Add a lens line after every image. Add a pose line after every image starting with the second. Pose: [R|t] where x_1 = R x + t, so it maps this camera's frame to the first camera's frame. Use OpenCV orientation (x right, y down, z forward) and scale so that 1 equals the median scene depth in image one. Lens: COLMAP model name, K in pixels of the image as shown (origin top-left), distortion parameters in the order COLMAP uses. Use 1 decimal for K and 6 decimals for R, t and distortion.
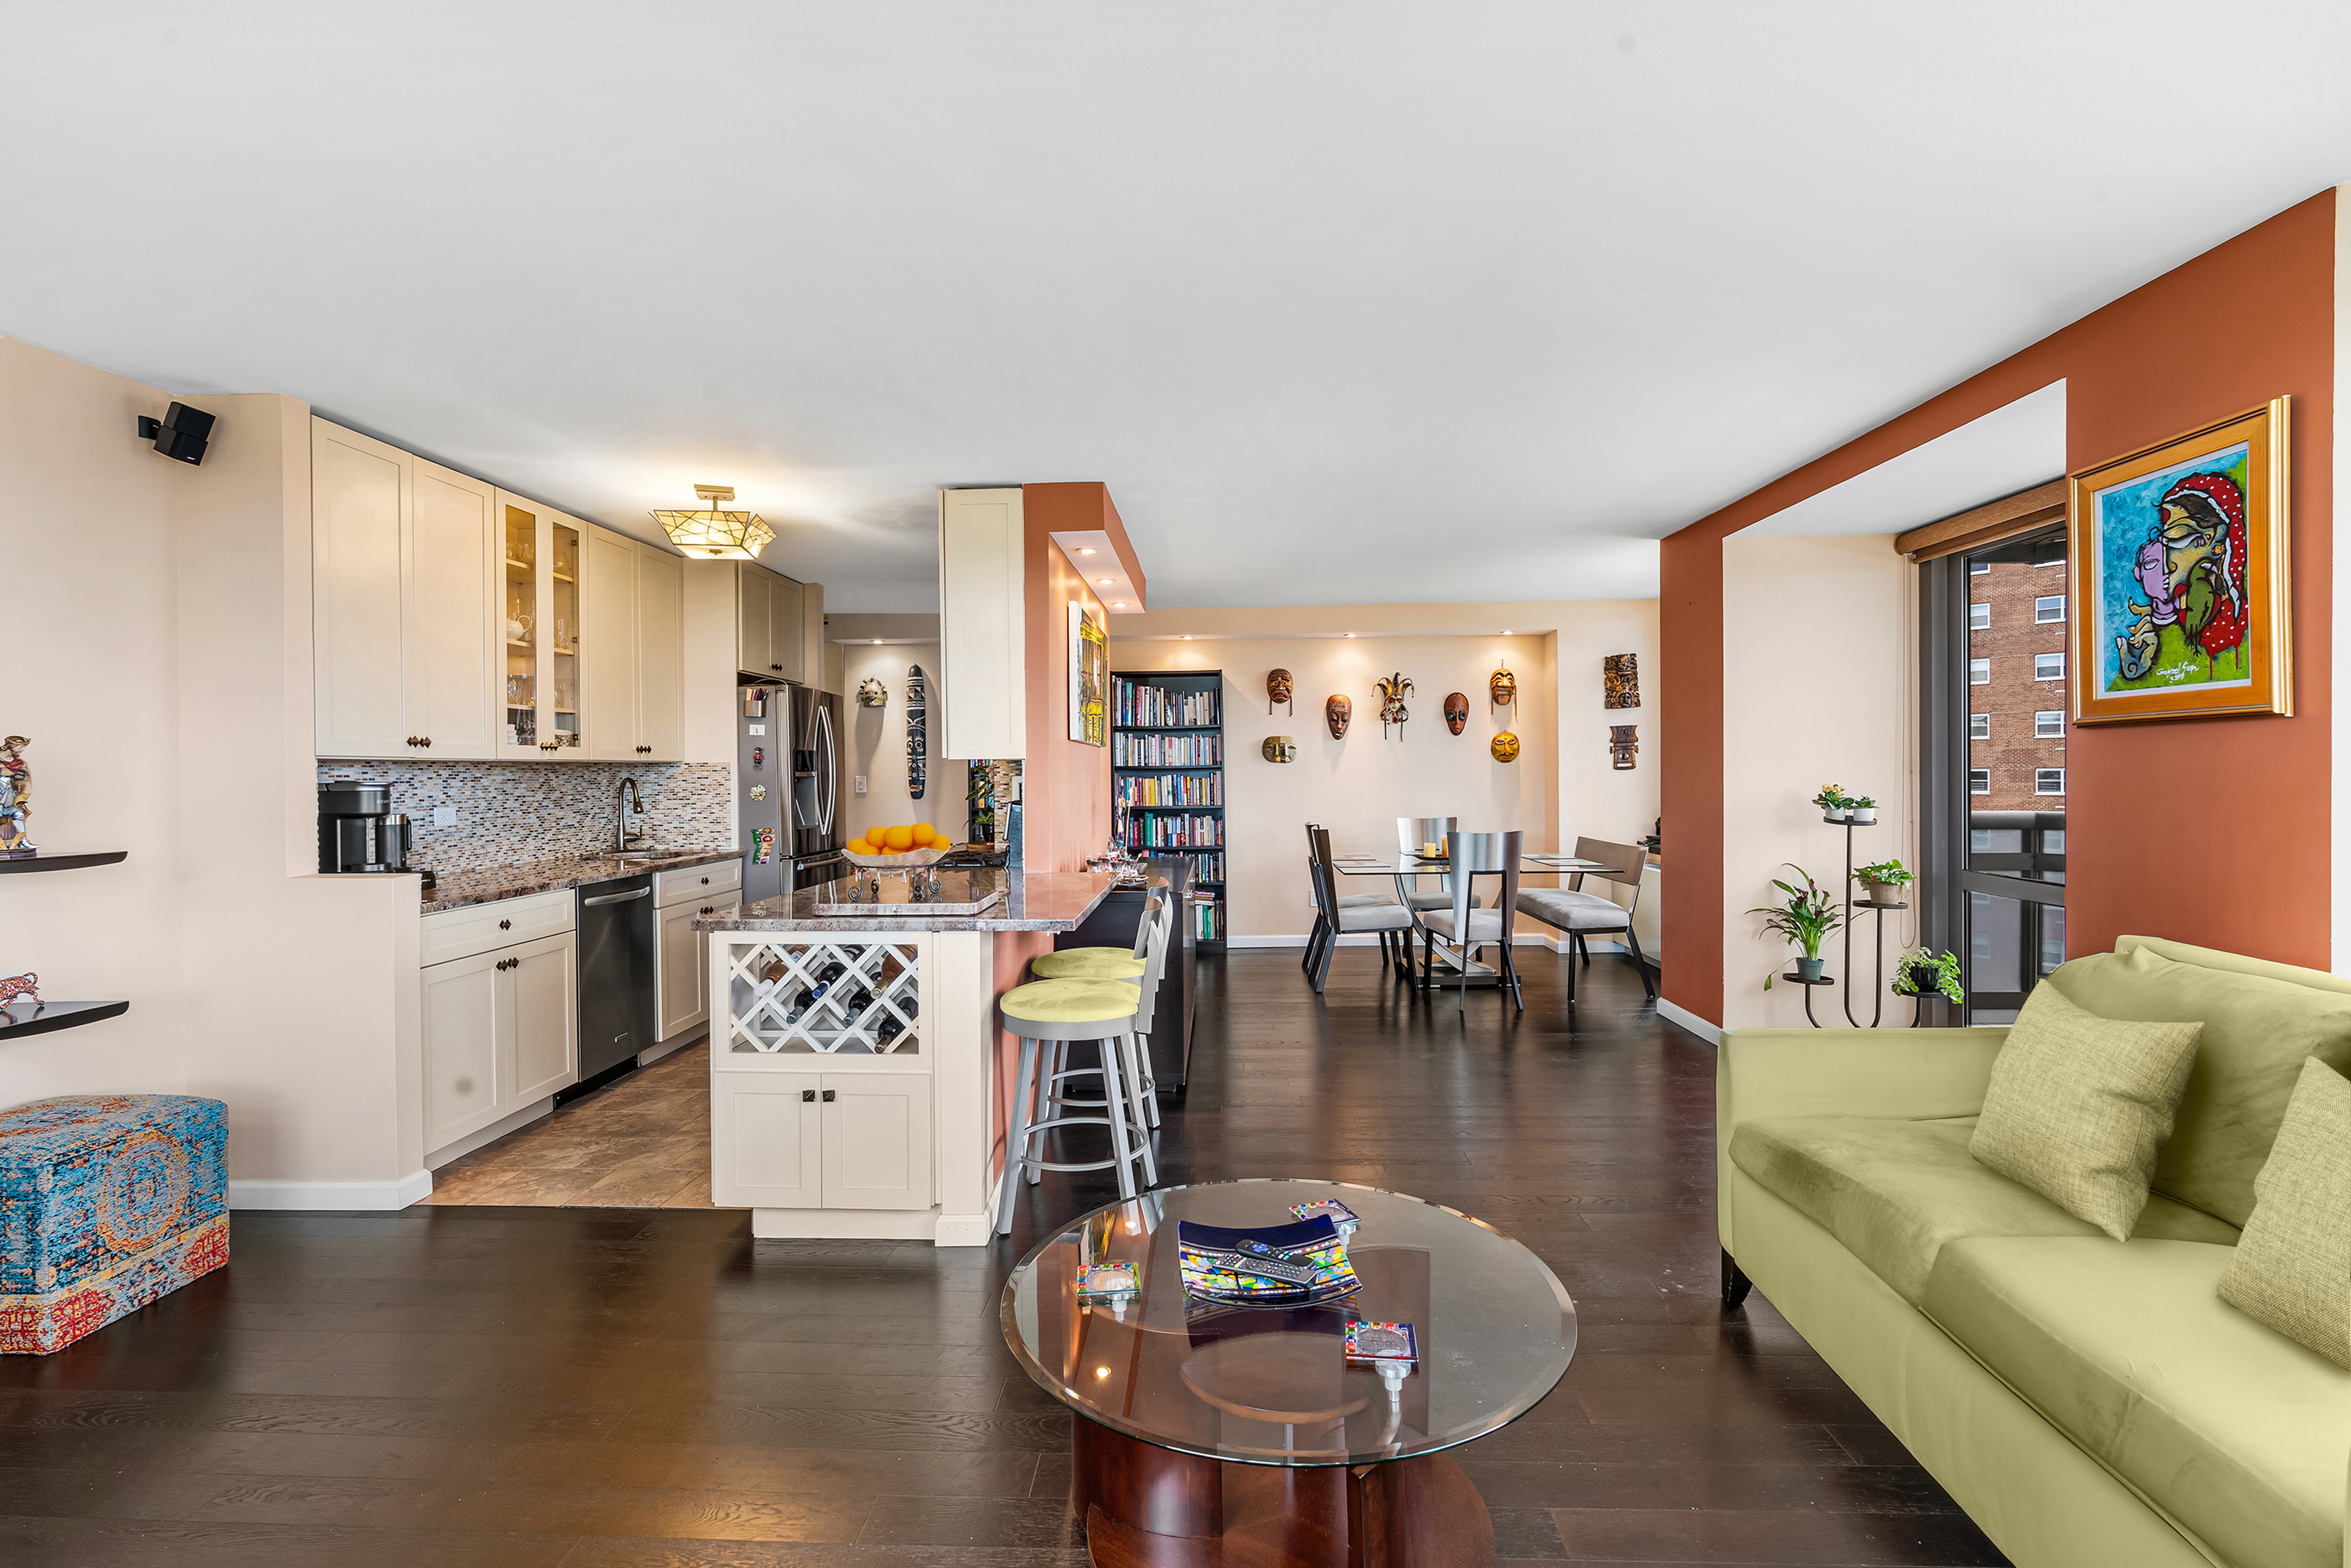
lens RADIAL K [[1094.6, 0, 1162.3], [0, 1094.6, 783.1], [0, 0, 1]] dist [-0.002565, 0.000368]
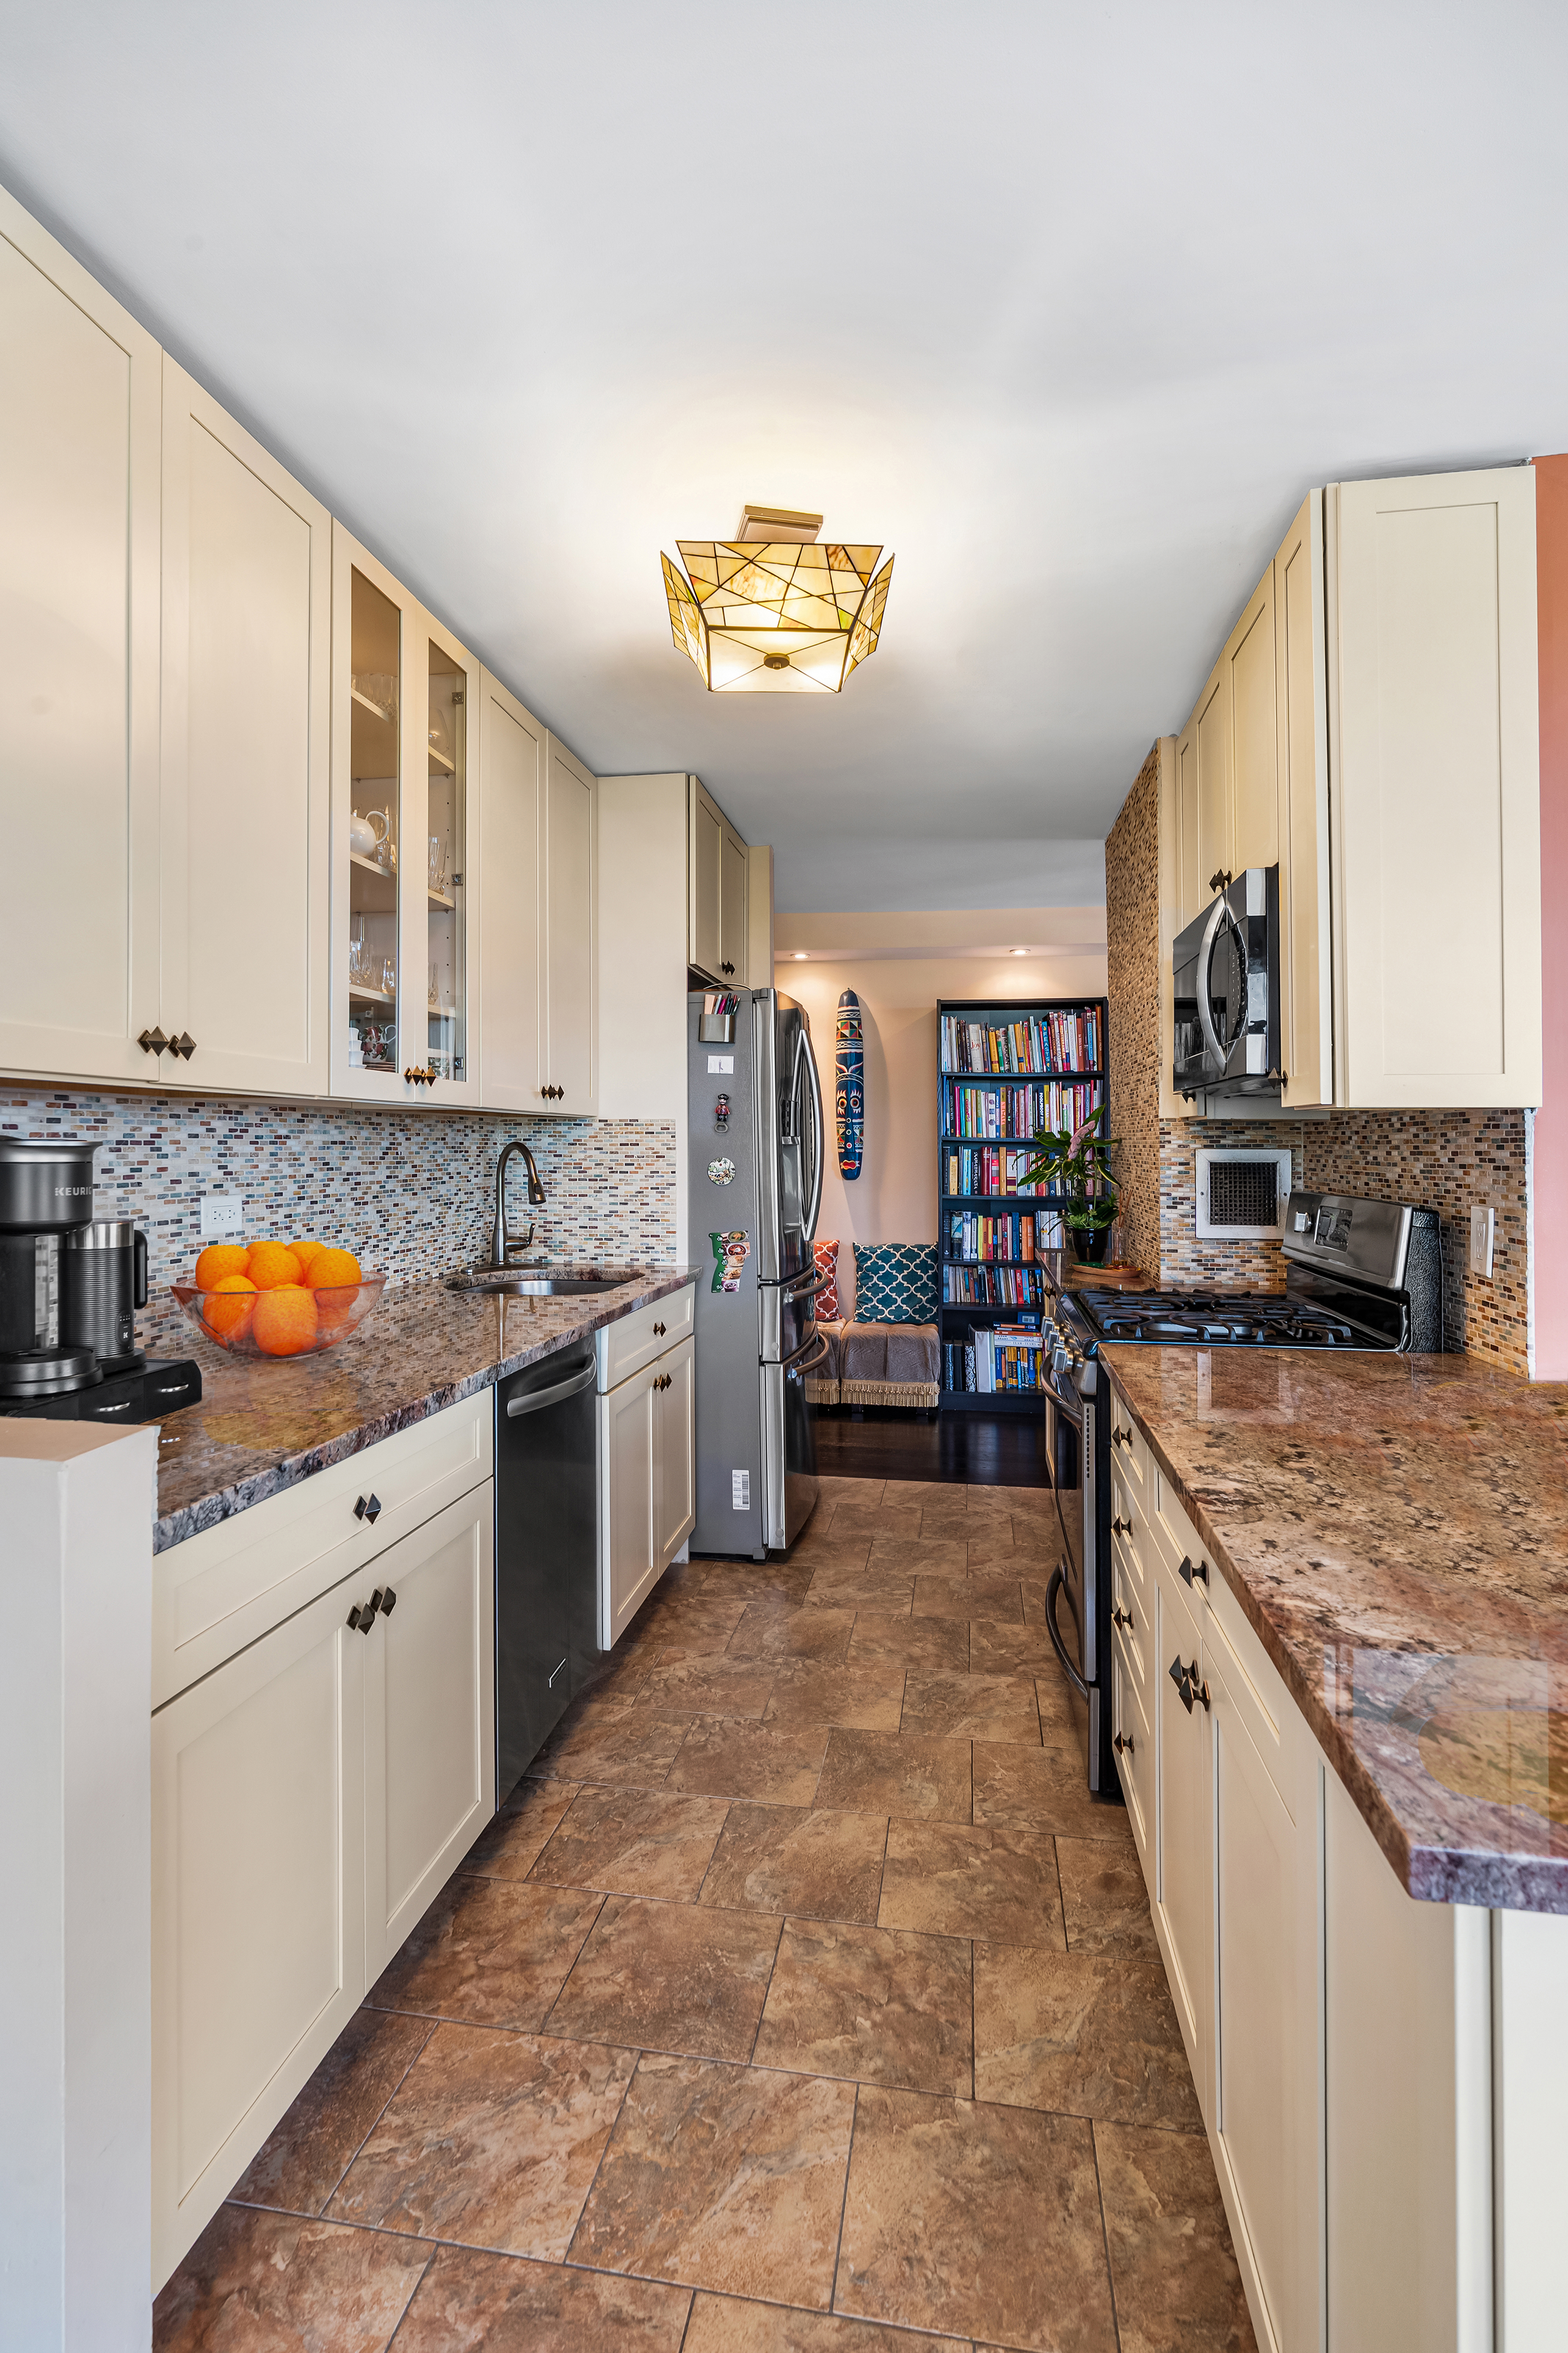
lens RADIAL K [[1095.4, 0, 793.9], [0, 1095.4, 1157.8], [0, 0, 1]] dist [-0.002565, 0.000368]
pose [[0.995698, 0.015307, -0.091386, -0.333848], [-0.015269, 0.999883, 0.001117, 0.000688], [0.091392, 0.000284, 0.995815, 0.501602]]
